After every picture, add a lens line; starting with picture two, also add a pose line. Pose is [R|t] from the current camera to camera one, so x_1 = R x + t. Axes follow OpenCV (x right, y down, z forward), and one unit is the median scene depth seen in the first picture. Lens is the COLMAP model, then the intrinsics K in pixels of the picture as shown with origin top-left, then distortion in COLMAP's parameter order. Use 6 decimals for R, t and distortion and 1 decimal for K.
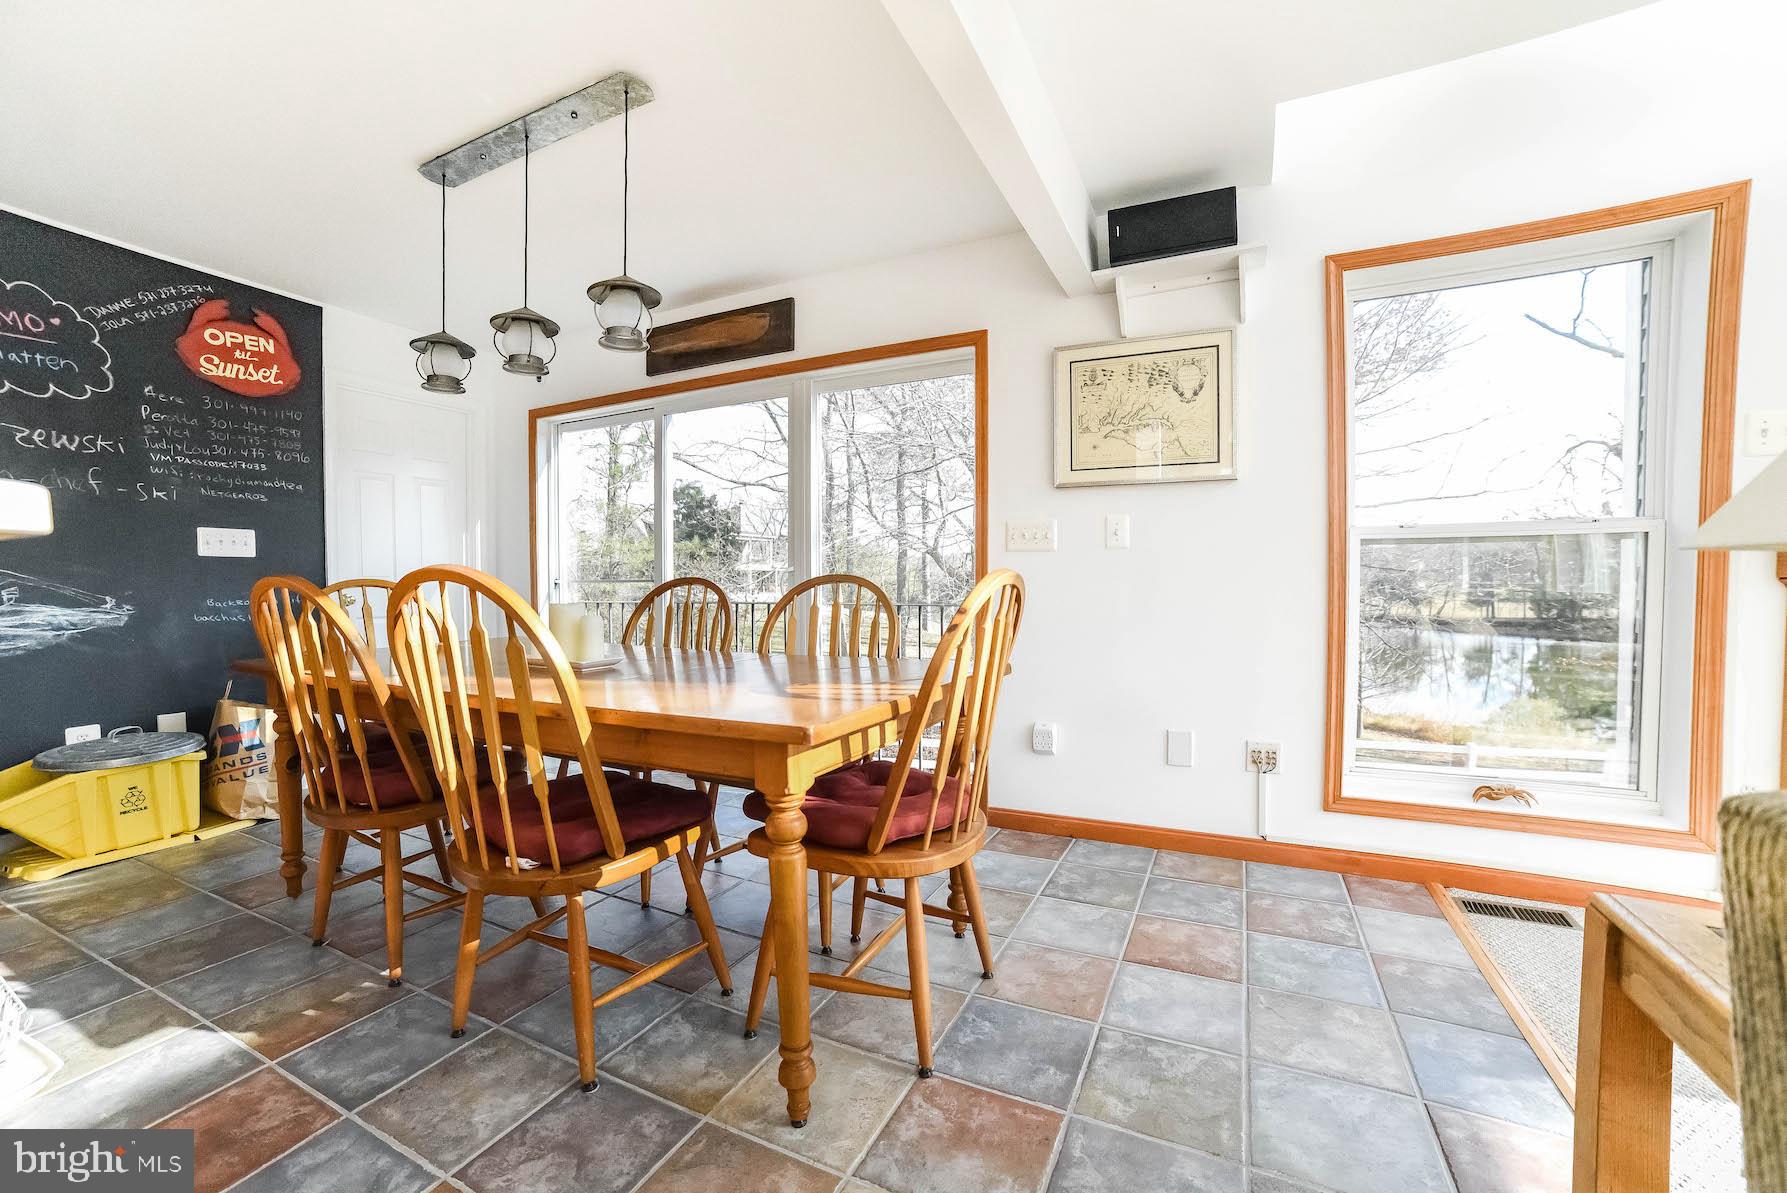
lens RADIAL K [[730.0, 0, 899.5], [0, 730.0, 605.8], [0, 0, 1]] dist [-0.099109, 0.043261]
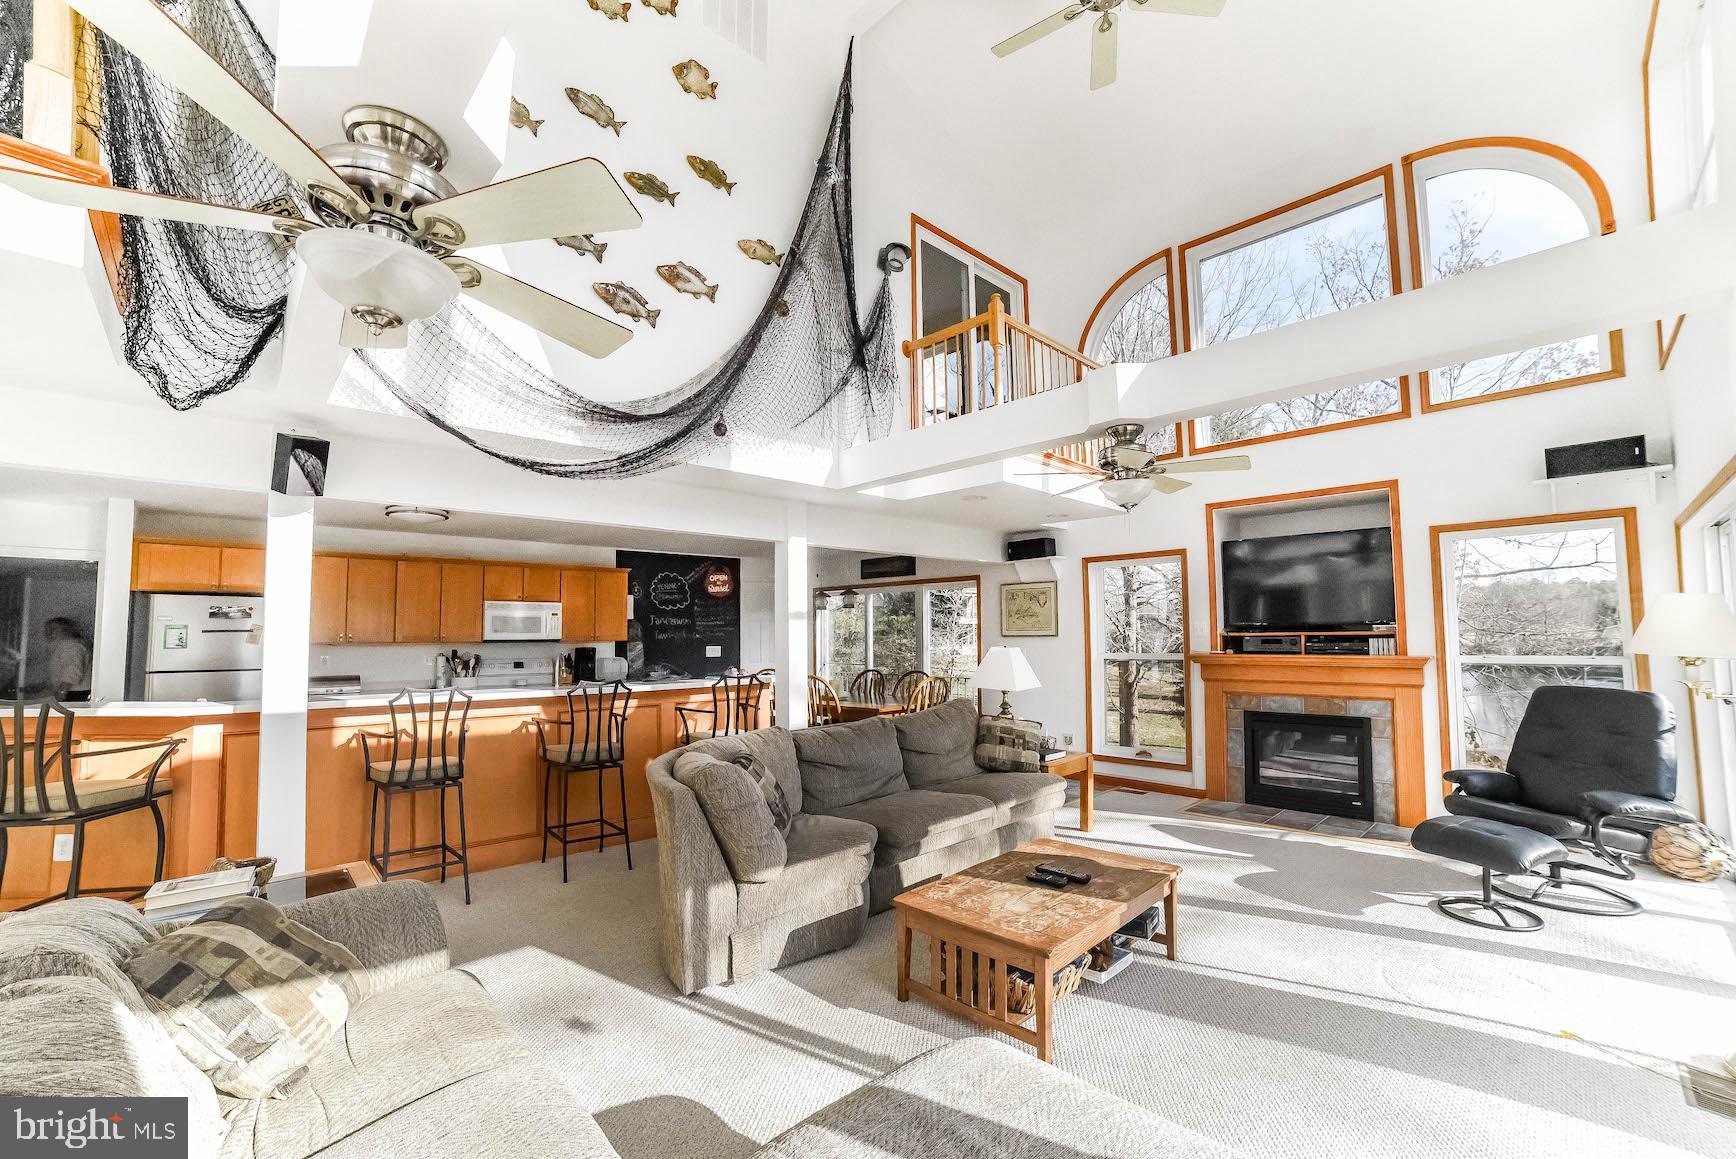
lens RADIAL K [[709.2, 0, 873.9], [0, 709.2, 588.5], [0, 0, 1]] dist [-0.099109, 0.043261]
pose [[0.938948, -0.028361, -0.342888, 0.607872], [-0.001390, 0.996276, -0.086211, -0.103533], [0.344056, 0.081425, 0.935412, -1.463365]]
